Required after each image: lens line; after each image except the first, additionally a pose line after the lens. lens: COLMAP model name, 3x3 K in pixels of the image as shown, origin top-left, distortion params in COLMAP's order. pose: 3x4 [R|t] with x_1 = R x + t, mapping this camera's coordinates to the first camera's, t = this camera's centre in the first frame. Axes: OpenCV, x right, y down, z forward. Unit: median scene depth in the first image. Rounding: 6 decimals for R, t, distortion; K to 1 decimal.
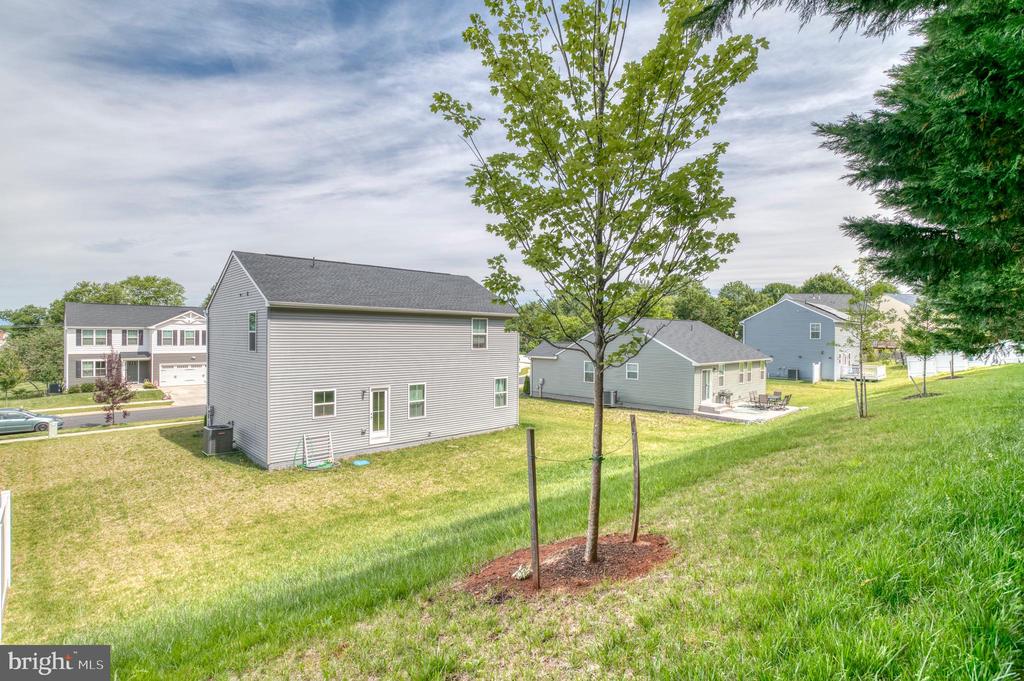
lens RADIAL K [[483.7, 0, 517.1], [0, 483.7, 347.5], [0, 0, 1]] dist [-0.043665, 0.023698]
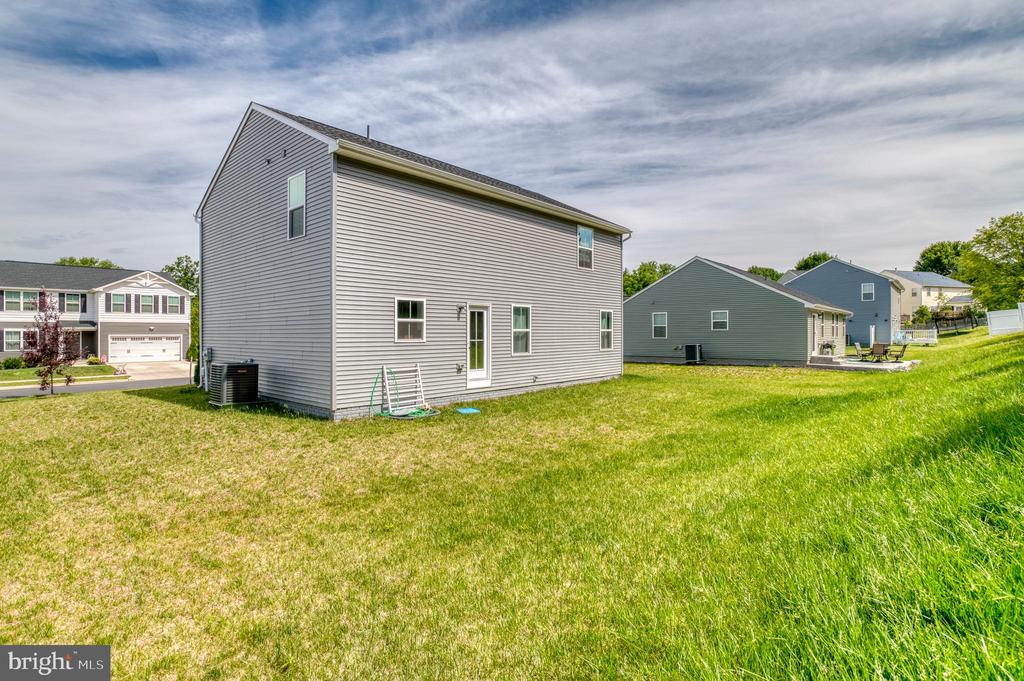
lens RADIAL K [[494.9, 0, 527.5], [0, 494.9, 339.7], [0, 0, 1]] dist [-0.050475, 0.021082]
pose [[0.996292, -0.011769, 0.085231, -0.265868], [0.012085, 0.999922, -0.003187, 0.129807], [-0.085187, 0.004205, 0.996356, 0.289037]]
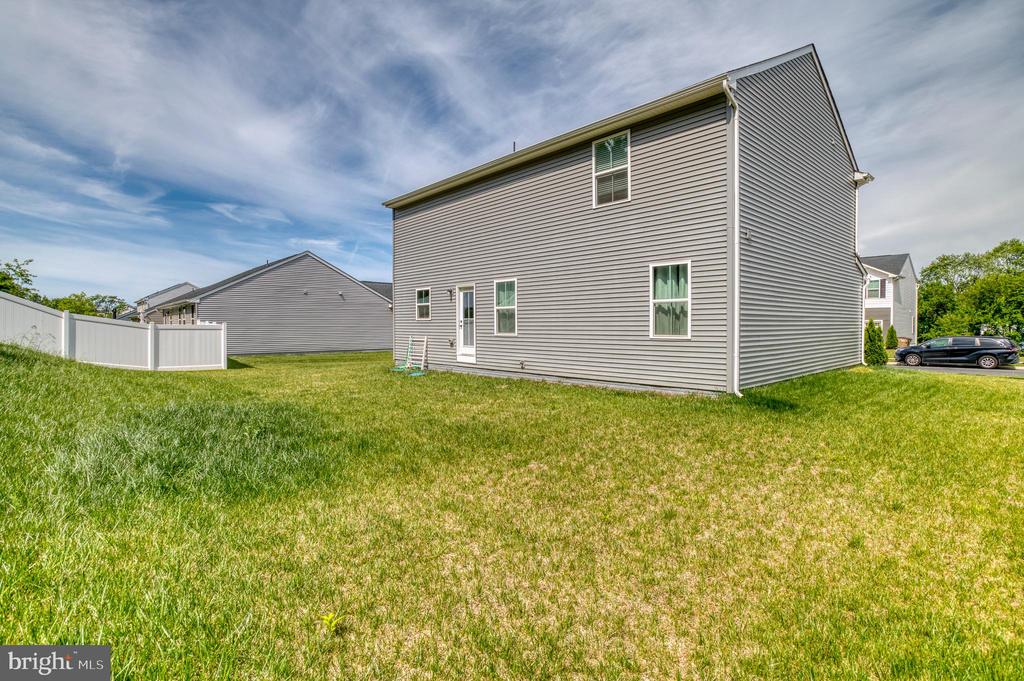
lens RADIAL K [[494.9, 0, 527.5], [0, 494.9, 339.7], [0, 0, 1]] dist [-0.050475, 0.021082]
pose [[-0.015535, 0.022113, -0.999635, 0.452207], [-0.013740, 0.999656, 0.022327, 0.140782], [0.999785, 0.014081, -0.015226, 1.064336]]
